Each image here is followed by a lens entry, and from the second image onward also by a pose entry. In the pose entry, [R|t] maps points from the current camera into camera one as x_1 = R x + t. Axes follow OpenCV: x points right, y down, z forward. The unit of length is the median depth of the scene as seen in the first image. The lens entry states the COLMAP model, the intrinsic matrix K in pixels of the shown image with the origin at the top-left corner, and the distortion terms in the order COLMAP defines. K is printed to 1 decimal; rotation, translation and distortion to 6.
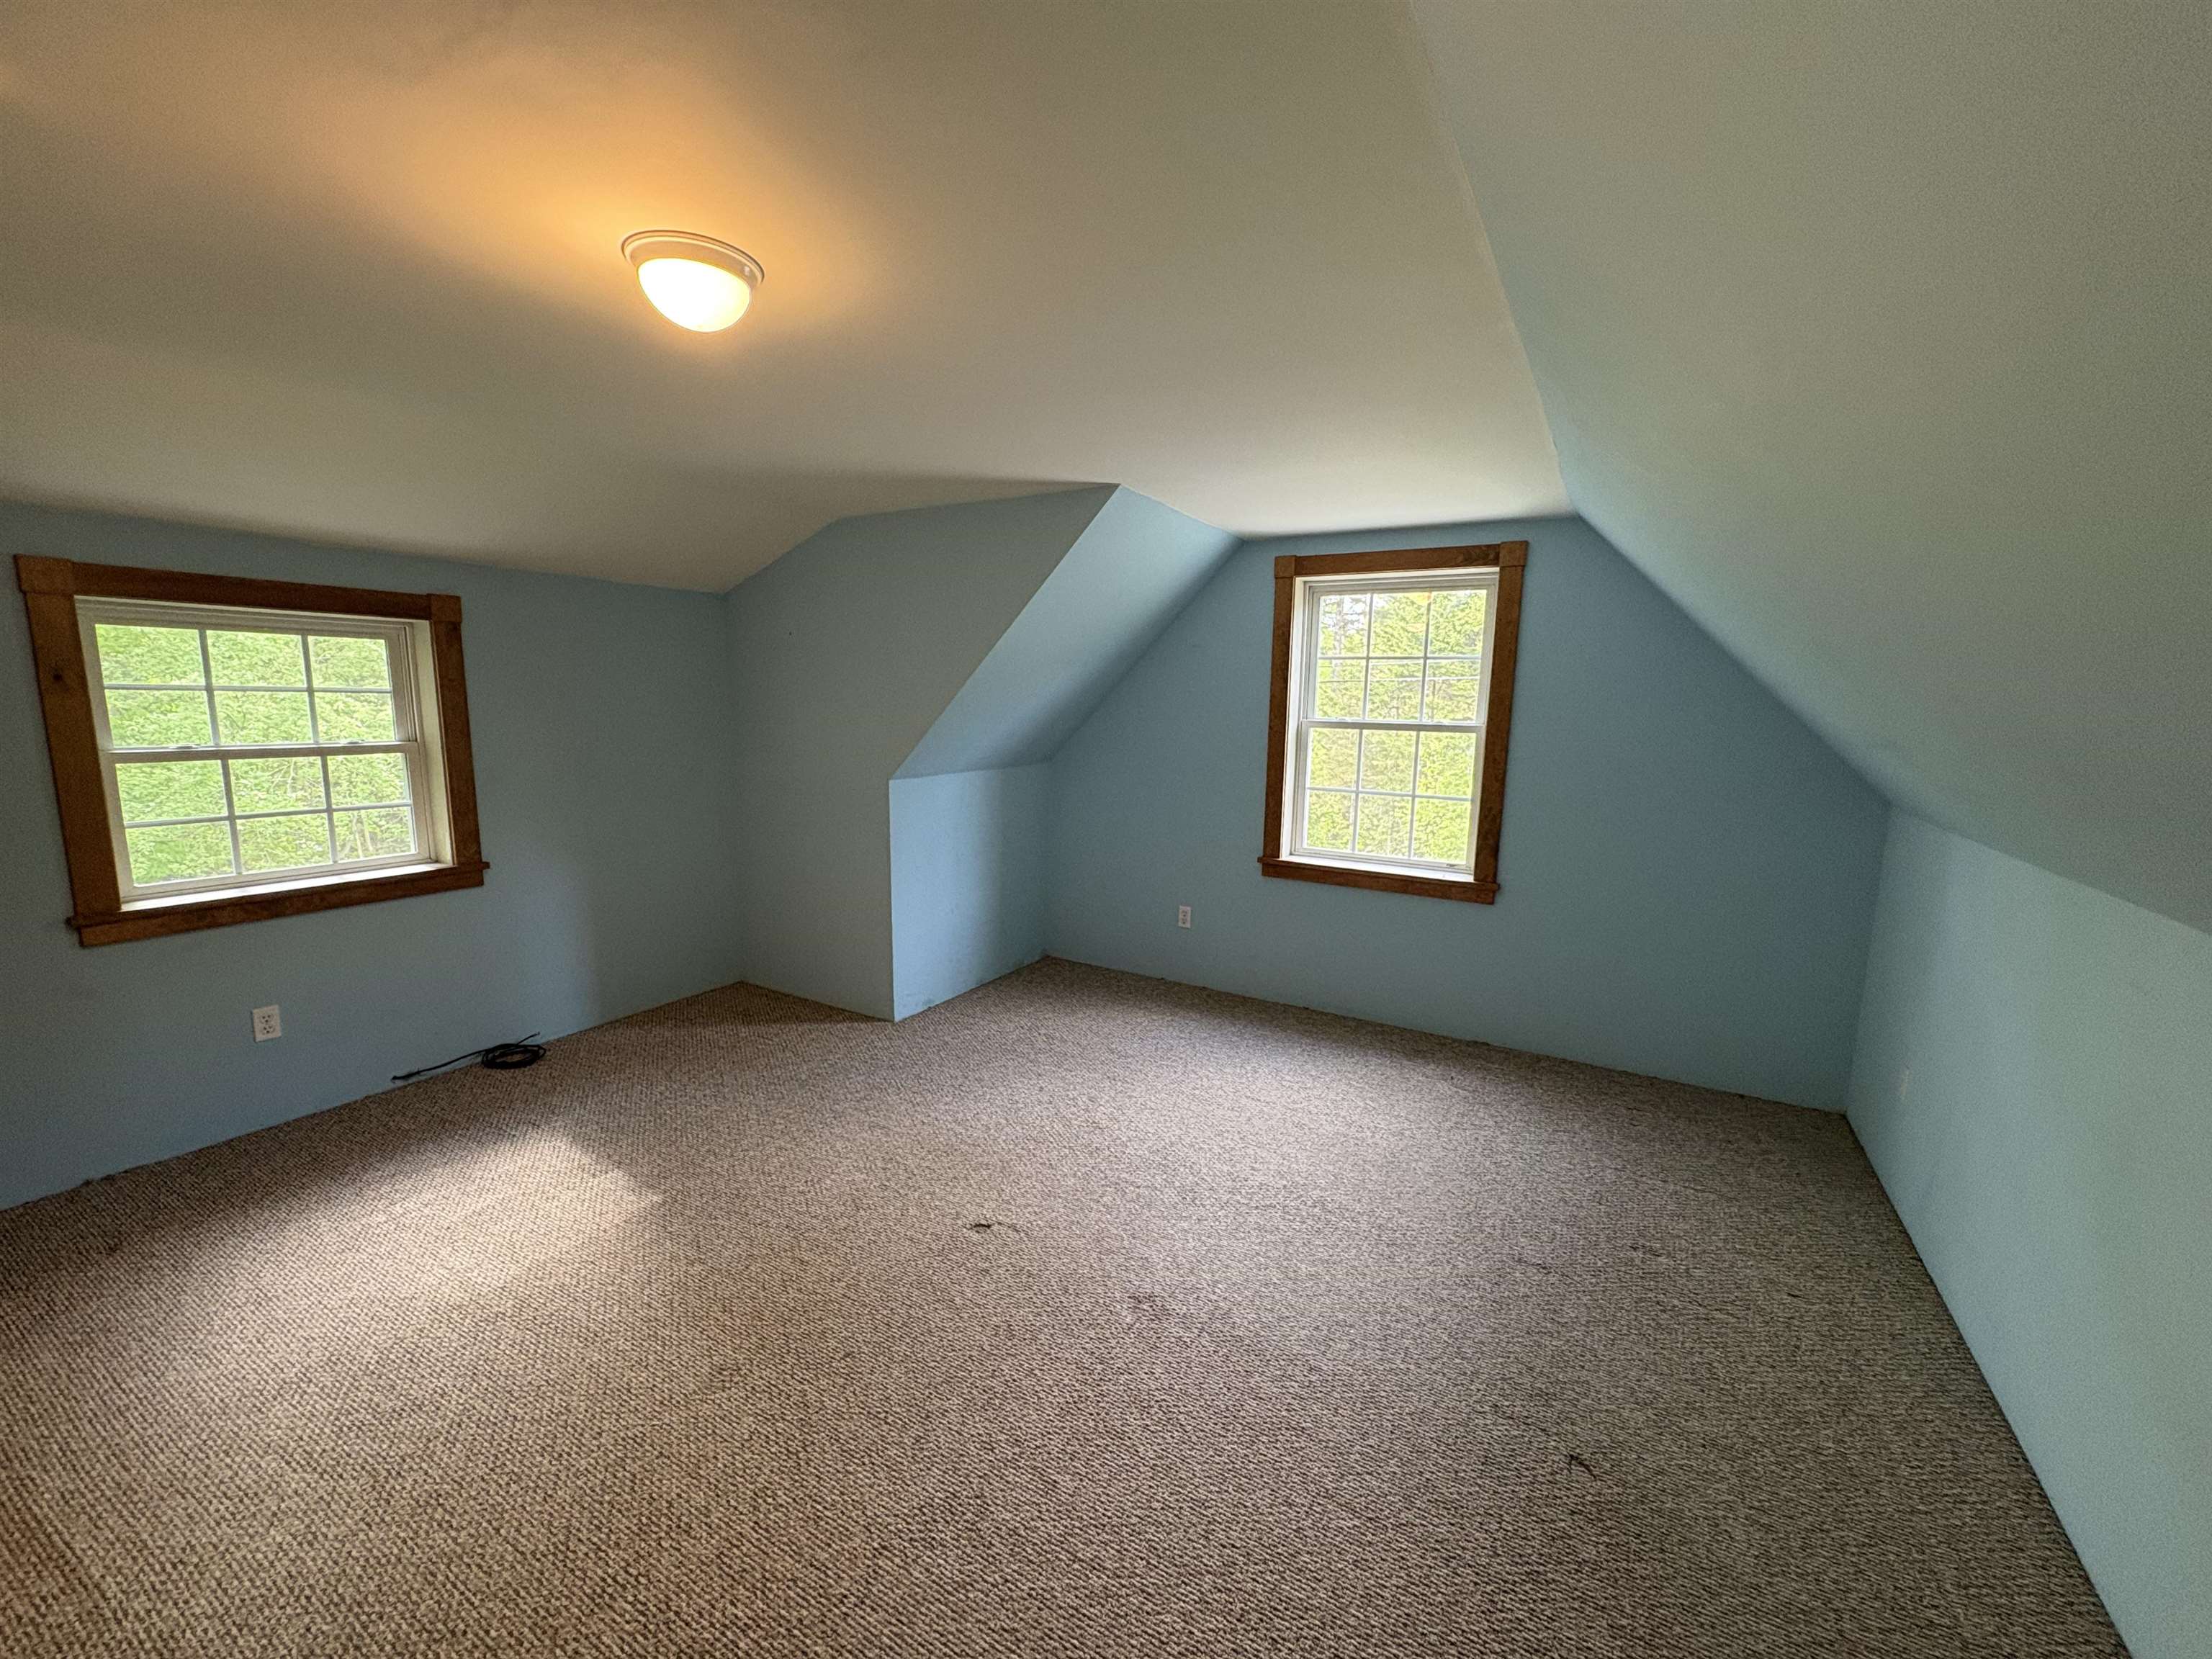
lens RADIAL K [[883.6, 0, 1097.8], [0, 883.6, 838.5], [0, 0, 1]] dist [0.014978, 0.000052]
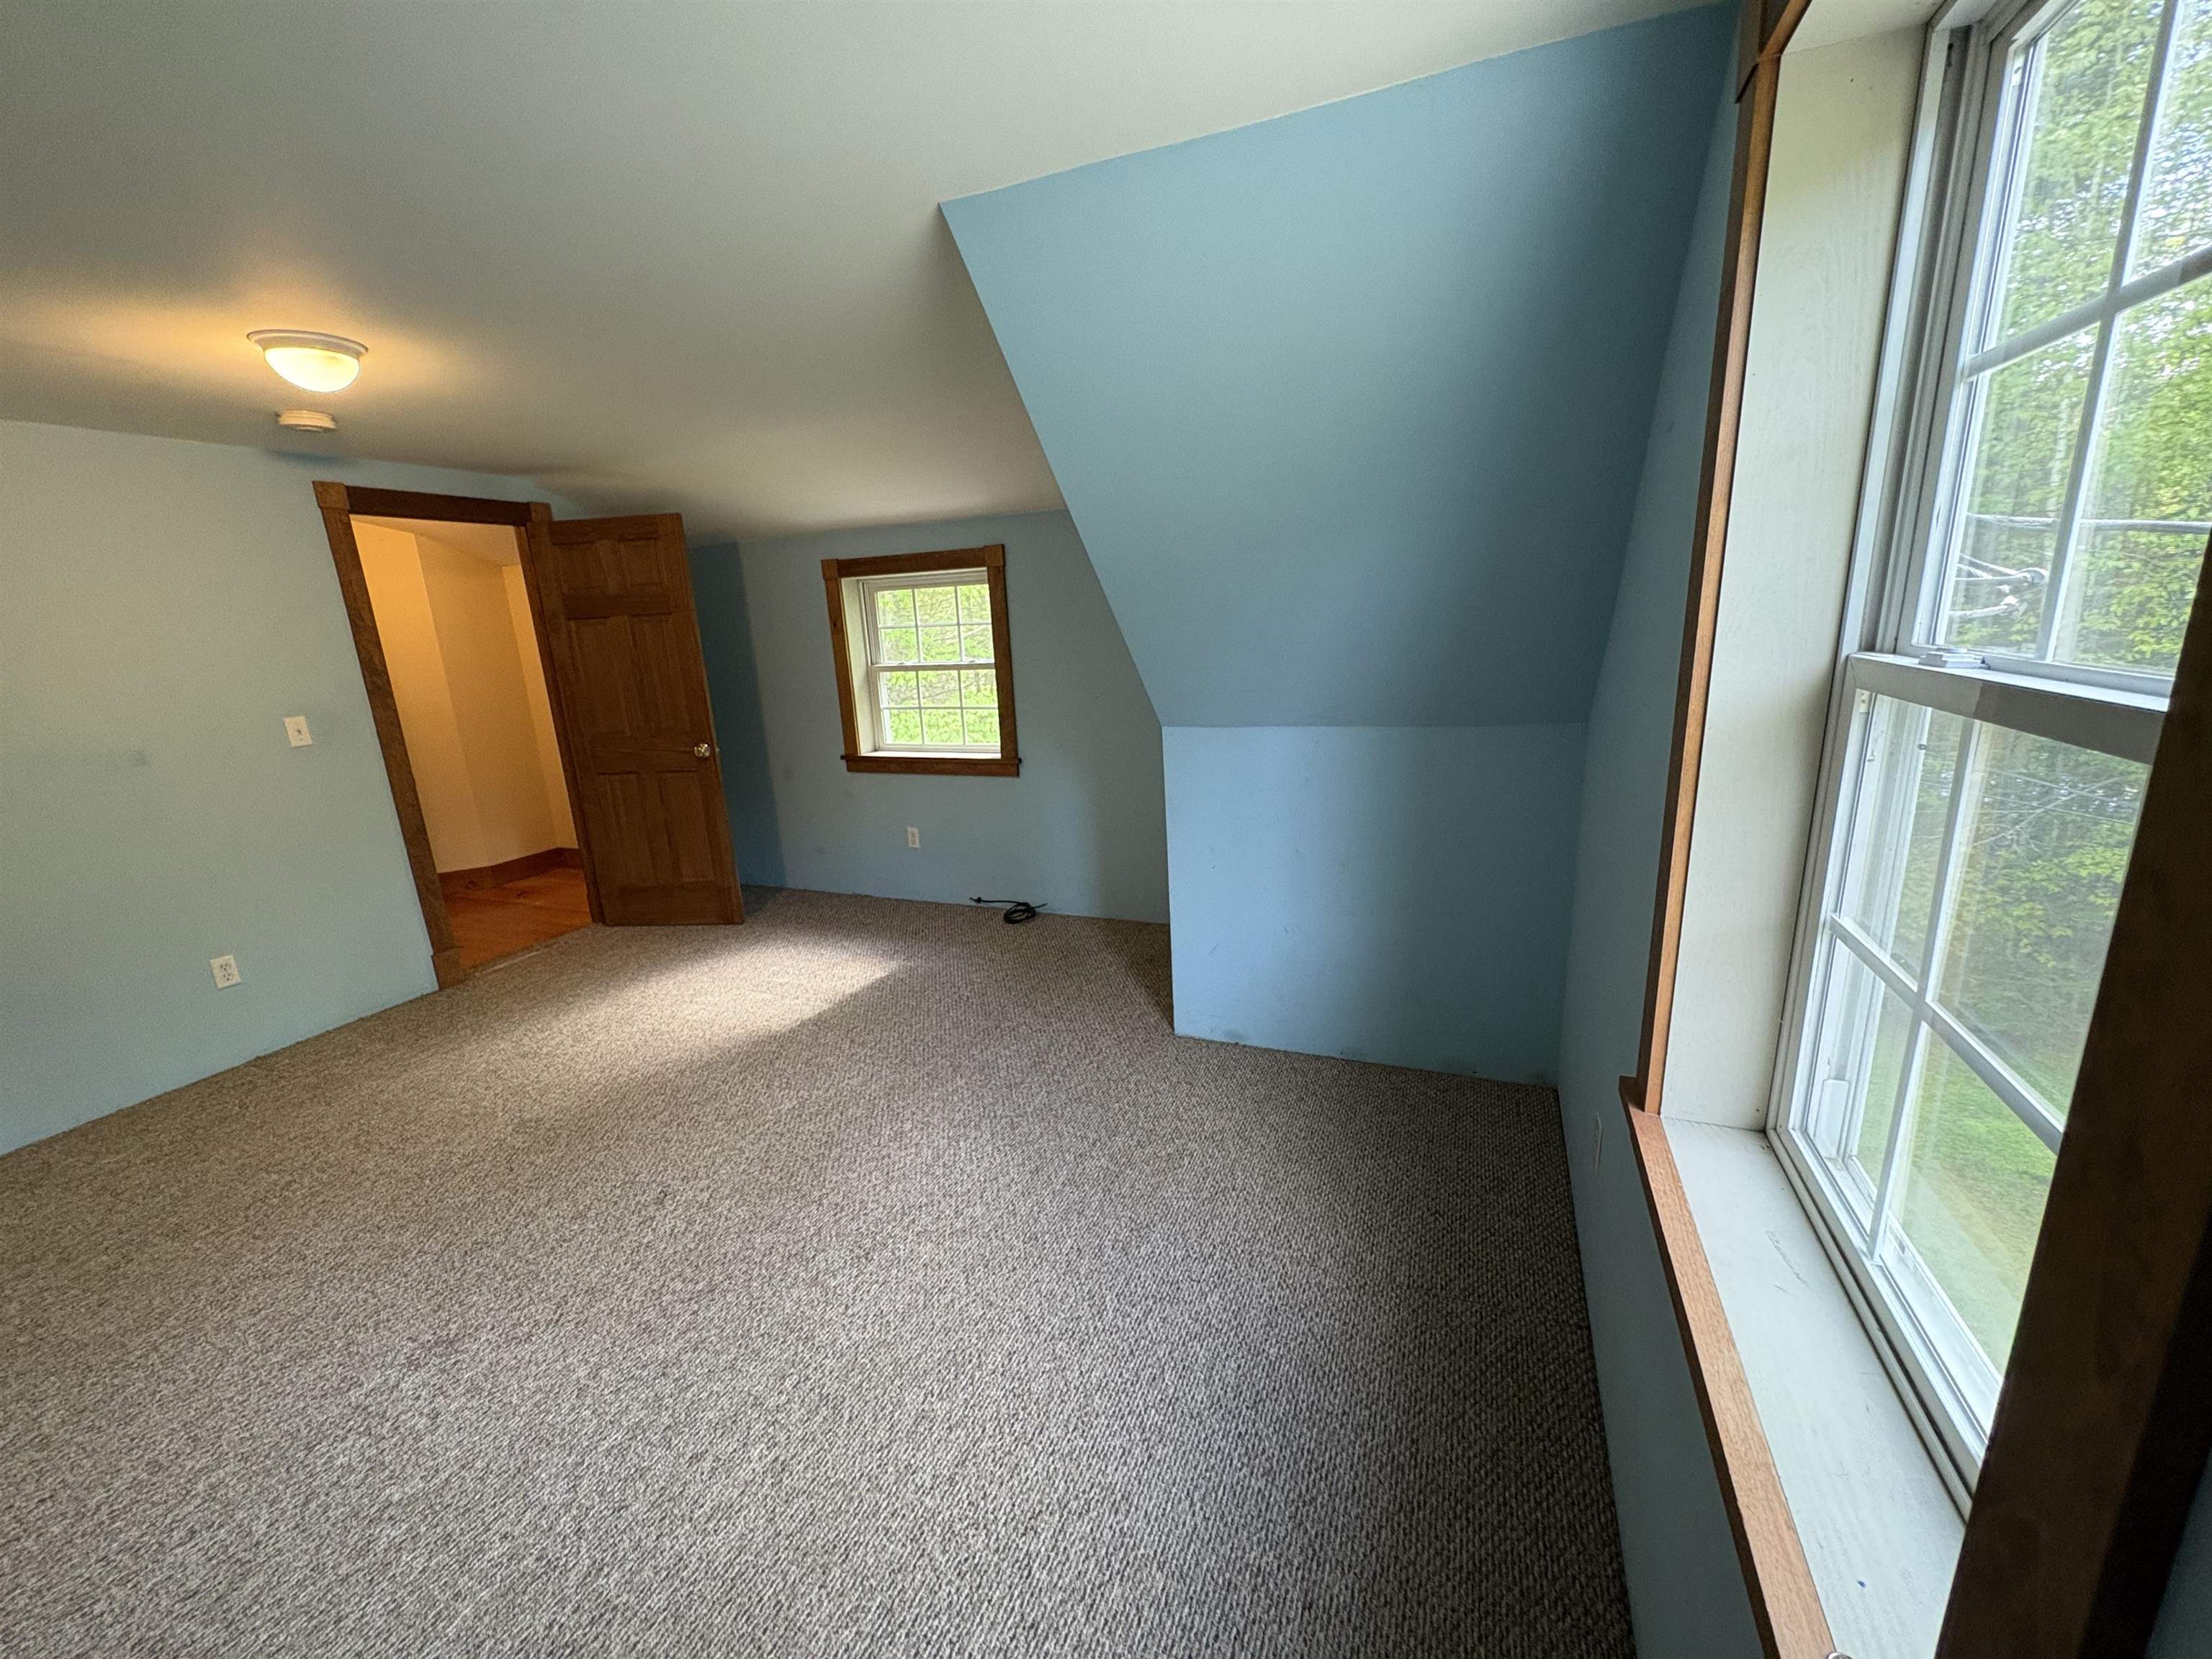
lens RADIAL K [[883.6, 0, 1097.8], [0, 883.6, 838.5], [0, 0, 1]] dist [0.014978, 0.000052]
pose [[0.128865, 0.227667, -0.965175, 0.584986], [-0.099189, 0.971368, 0.215884, -0.151430], [0.986689, 0.067915, 0.147757, 0.977654]]
